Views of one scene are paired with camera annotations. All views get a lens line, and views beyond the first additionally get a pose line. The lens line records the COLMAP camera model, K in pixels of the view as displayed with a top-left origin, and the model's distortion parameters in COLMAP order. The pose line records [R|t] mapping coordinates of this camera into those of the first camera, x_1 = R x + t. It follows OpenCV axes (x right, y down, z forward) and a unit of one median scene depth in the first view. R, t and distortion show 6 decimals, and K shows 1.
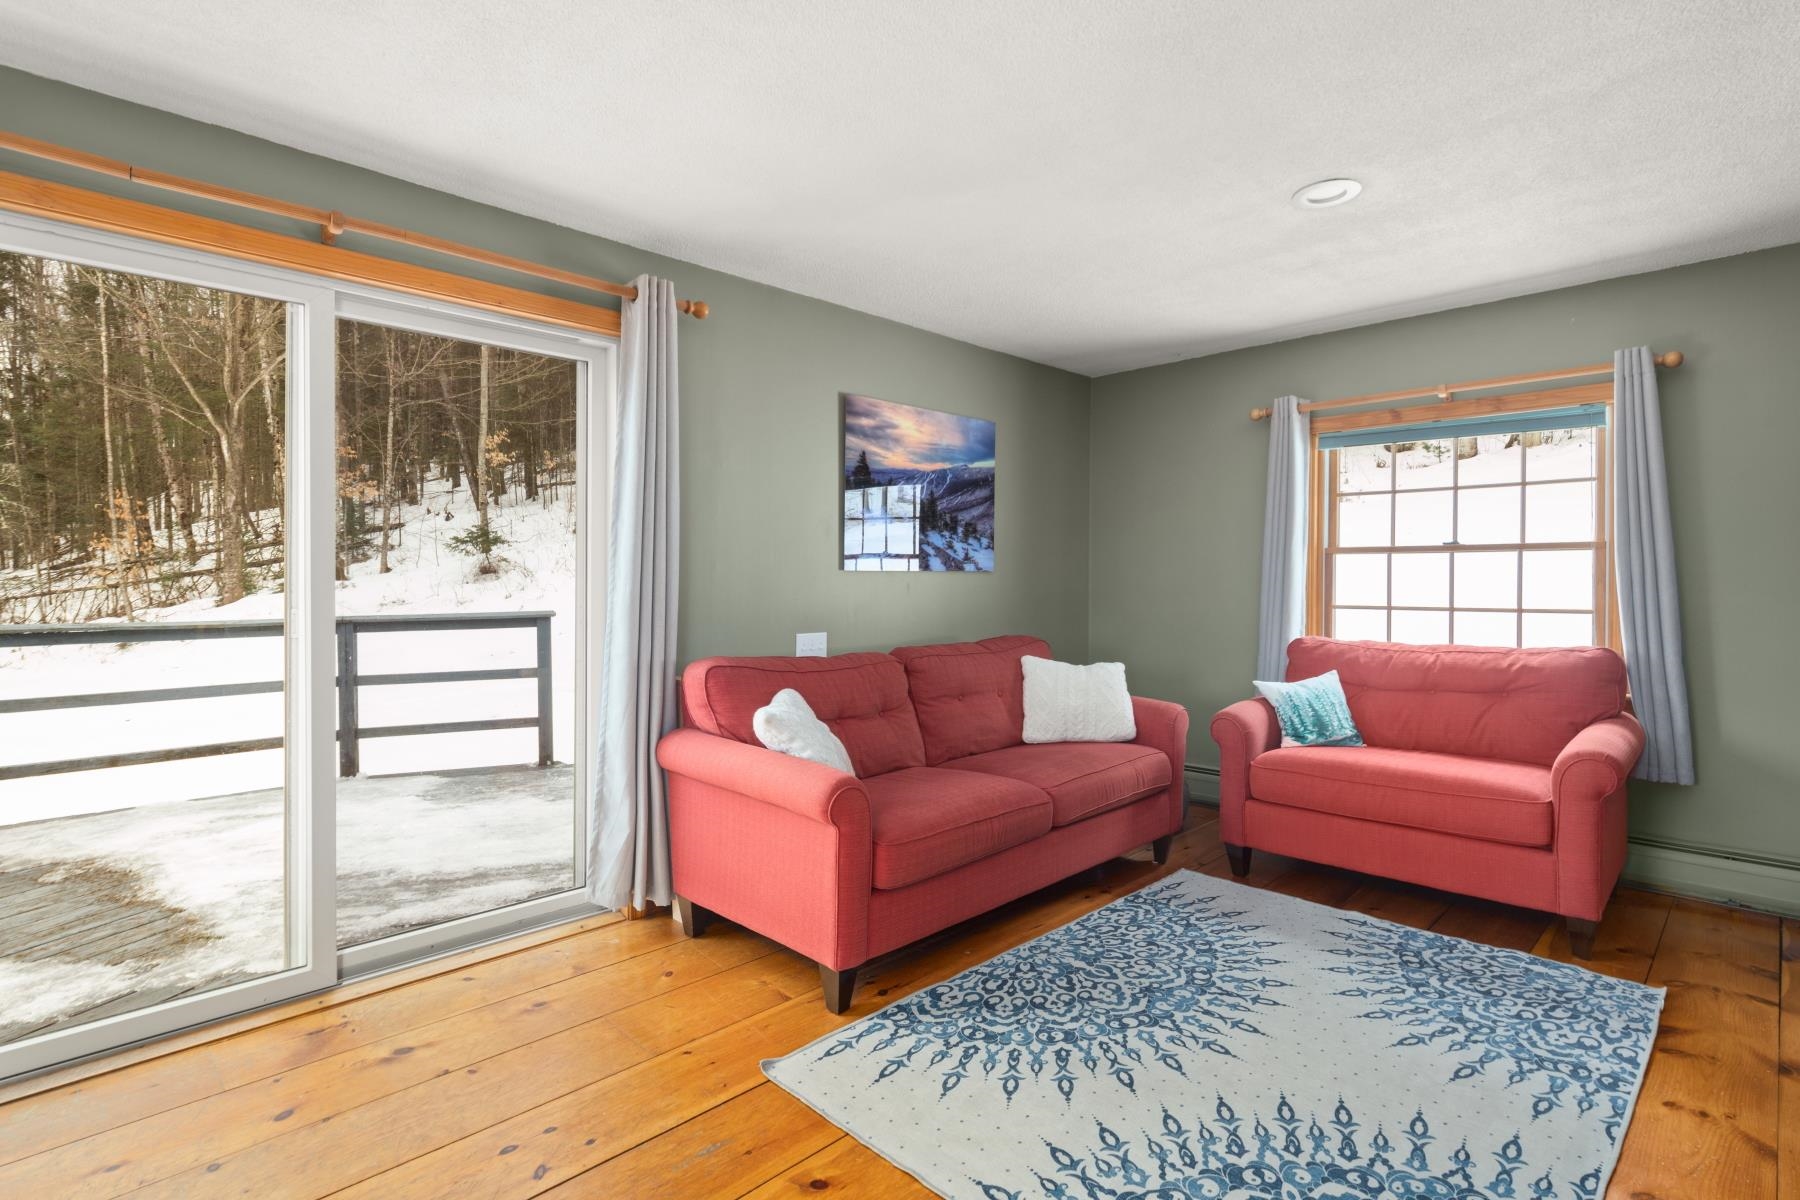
lens RADIAL K [[878.8, 0, 901.5], [0, 878.8, 573.0], [0, 0, 1]] dist [0.002215, -0.000479]
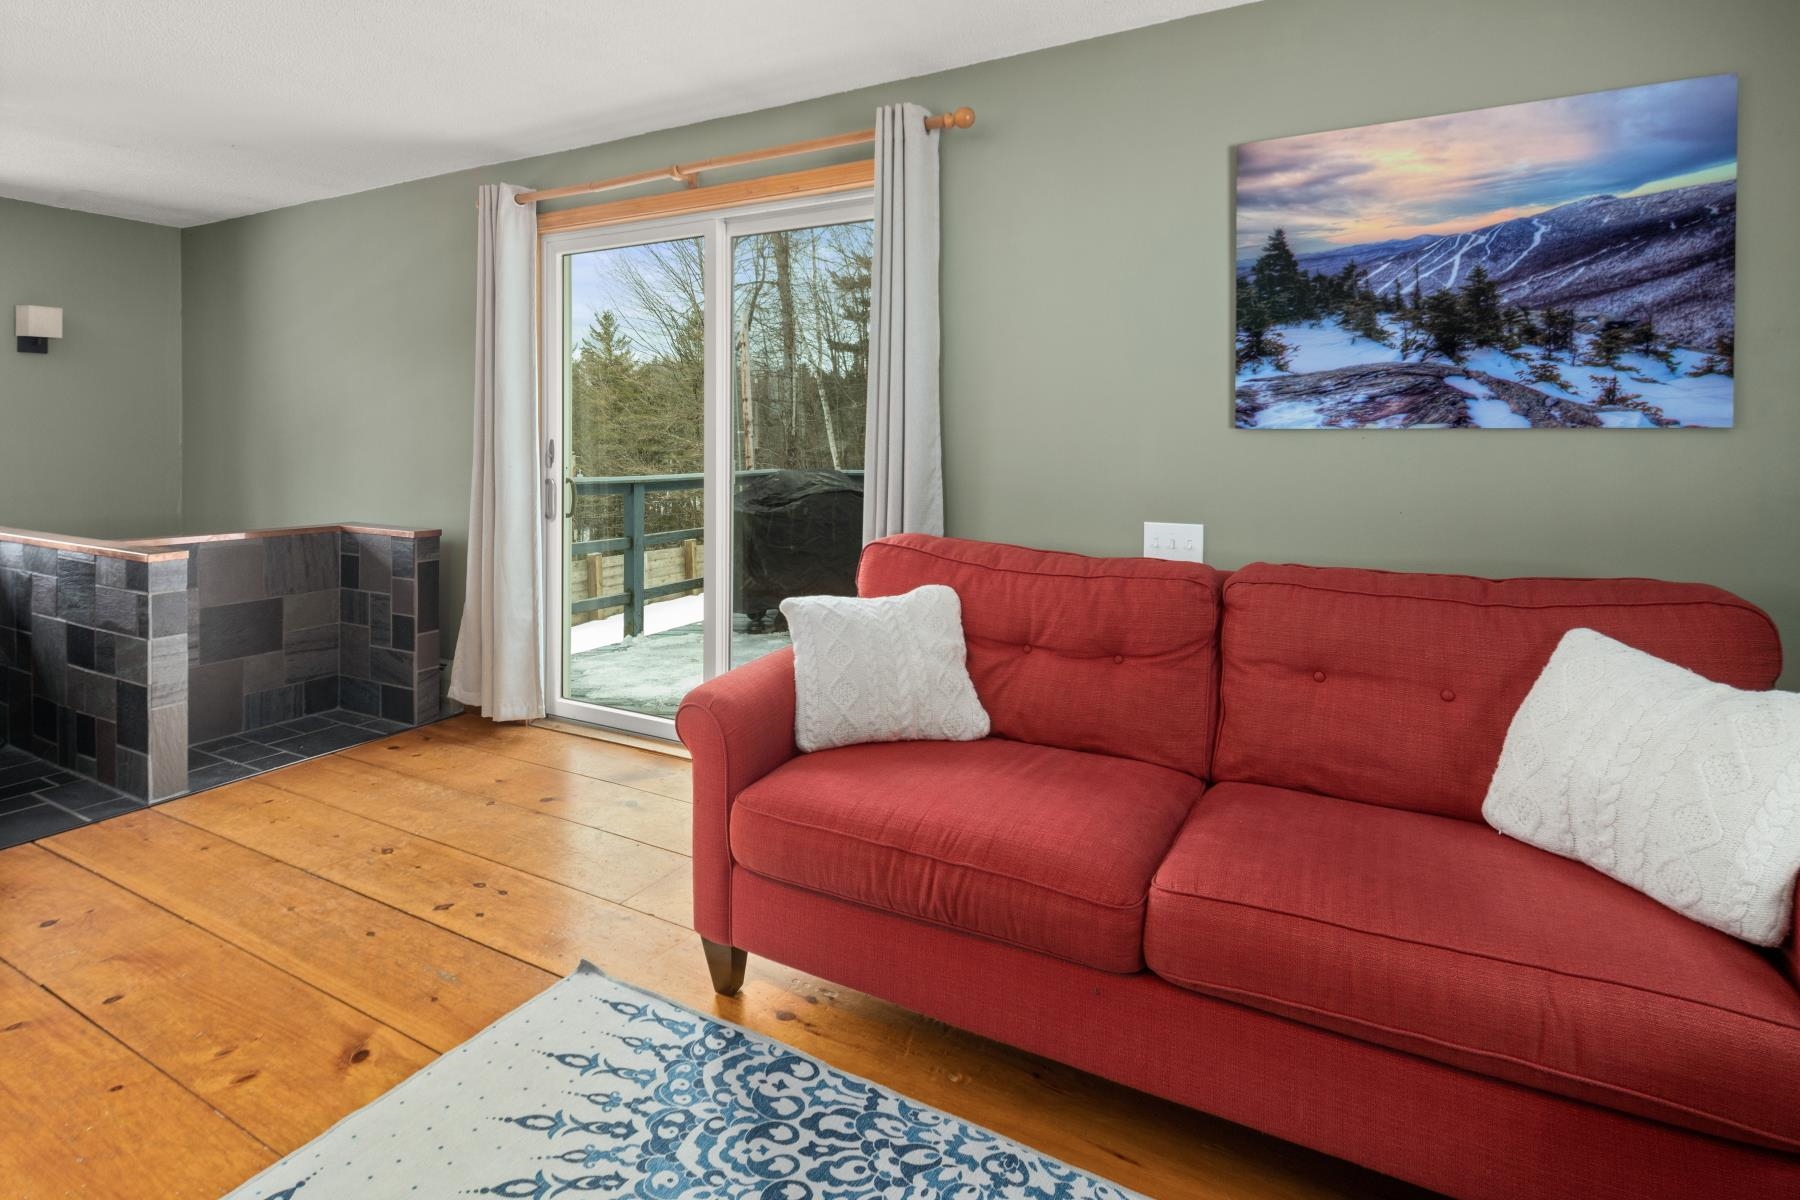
lens RADIAL K [[892.5, 0, 906.5], [0, 892.5, 437.0], [0, 0, 1]] dist [0.000032, -0.000287]
pose [[0.288952, -0.001534, -0.957342, 0.688205], [0.000909, 0.999999, -0.001328, 0.004714], [0.957343, -0.000486, 0.288953, 0.861566]]
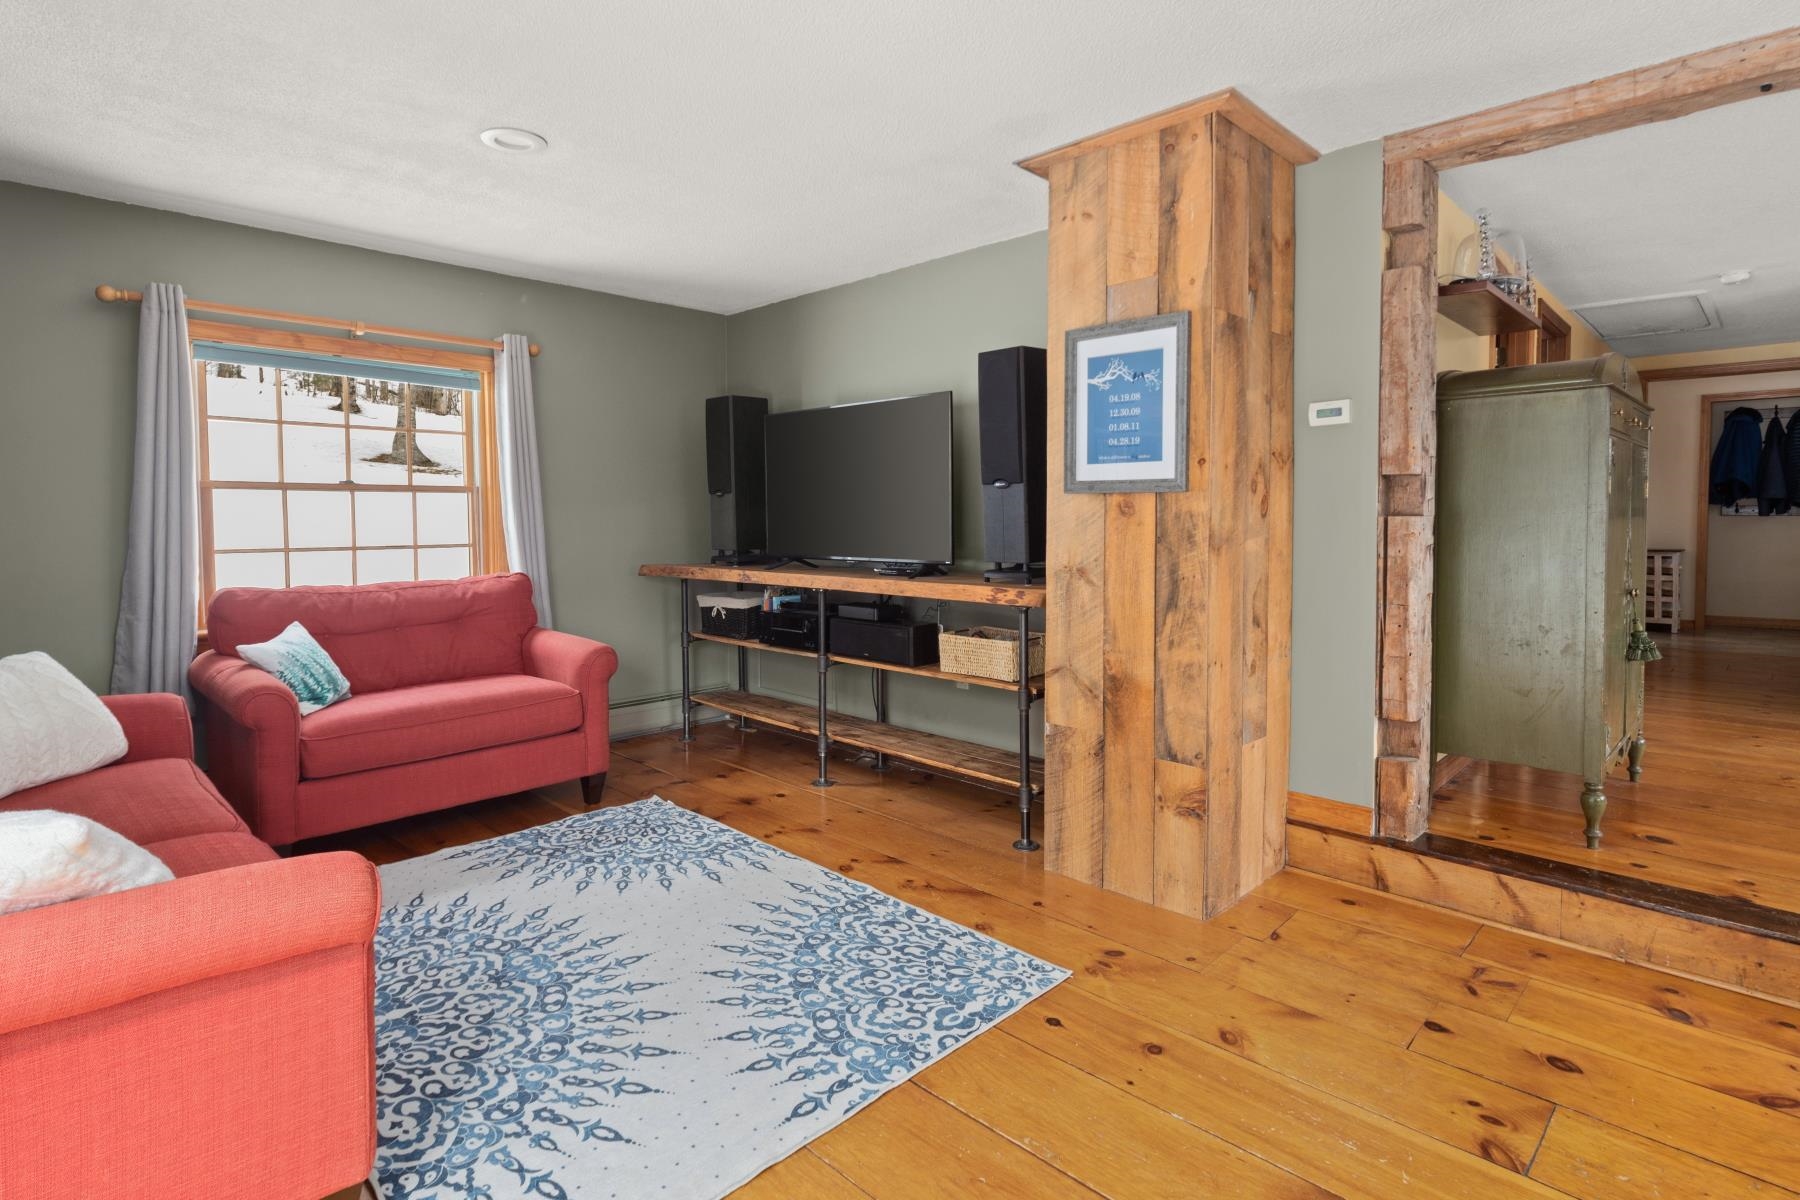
lens RADIAL K [[904.8, 0, 901.9], [0, 904.8, 544.5], [0, 0, 1]] dist [-0.001606, -0.000842]
pose [[-0.013535, -0.031241, 0.999420, -0.614978], [-0.005050, 0.999501, 0.031175, 0.002545], [-0.999896, -0.004625, -0.013686, 0.588855]]
